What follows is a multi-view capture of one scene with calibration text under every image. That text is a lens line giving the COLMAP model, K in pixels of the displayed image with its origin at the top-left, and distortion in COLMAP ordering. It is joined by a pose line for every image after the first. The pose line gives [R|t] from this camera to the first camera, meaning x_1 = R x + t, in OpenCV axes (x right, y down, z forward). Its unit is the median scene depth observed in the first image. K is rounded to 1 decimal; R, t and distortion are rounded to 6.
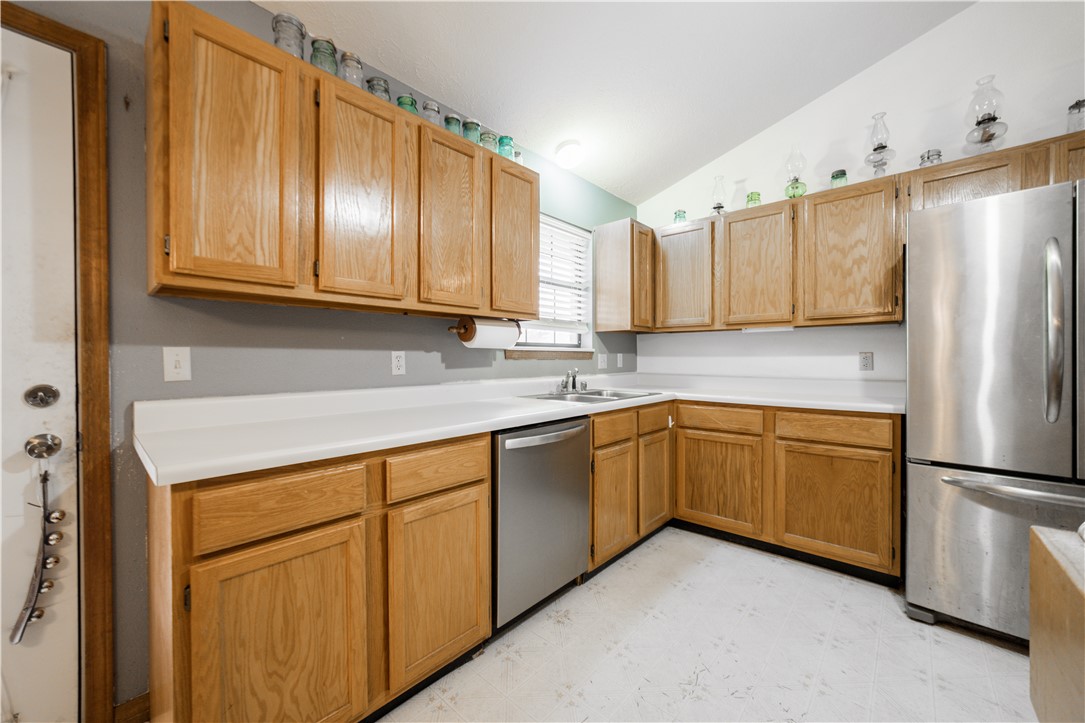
lens RADIAL K [[416.3, 0, 539.8], [0, 416.3, 361.4], [0, 0, 1]] dist [-0.023277, 0.009041]
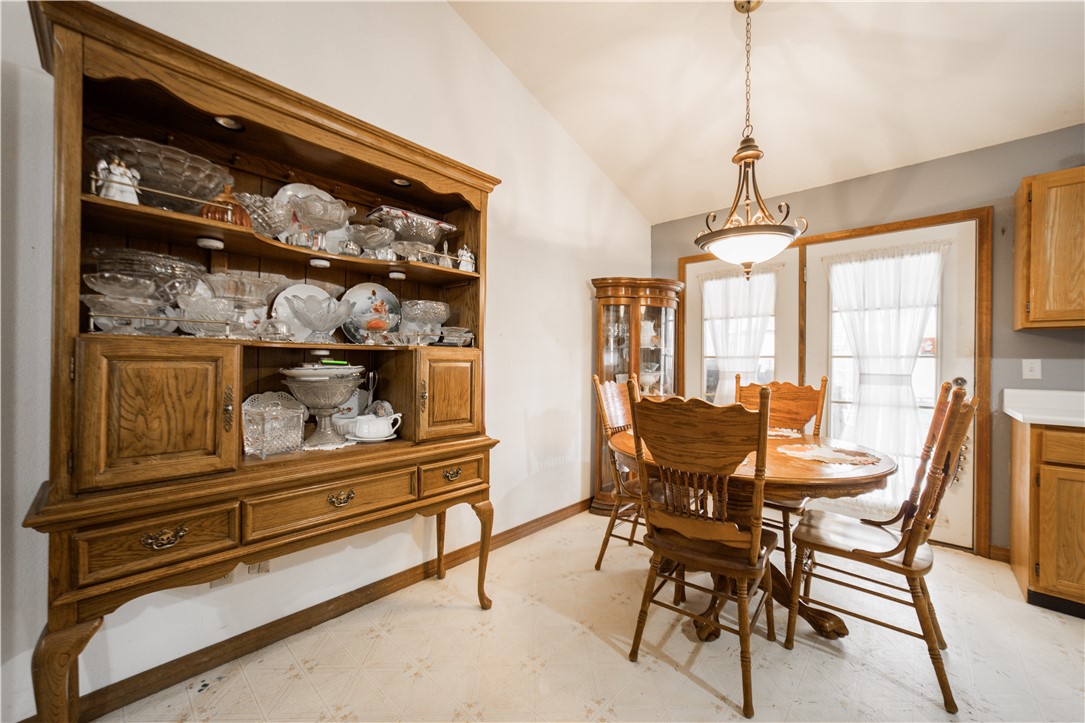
lens RADIAL K [[416.3, 0, 539.8], [0, 416.3, 361.4], [0, 0, 1]] dist [-0.023277, 0.009041]
pose [[-0.012215, 0.003573, -0.999919, 0.513029], [-0.017211, 0.999845, 0.003783, 0.001833], [0.999777, 0.017255, -0.012152, -0.619204]]
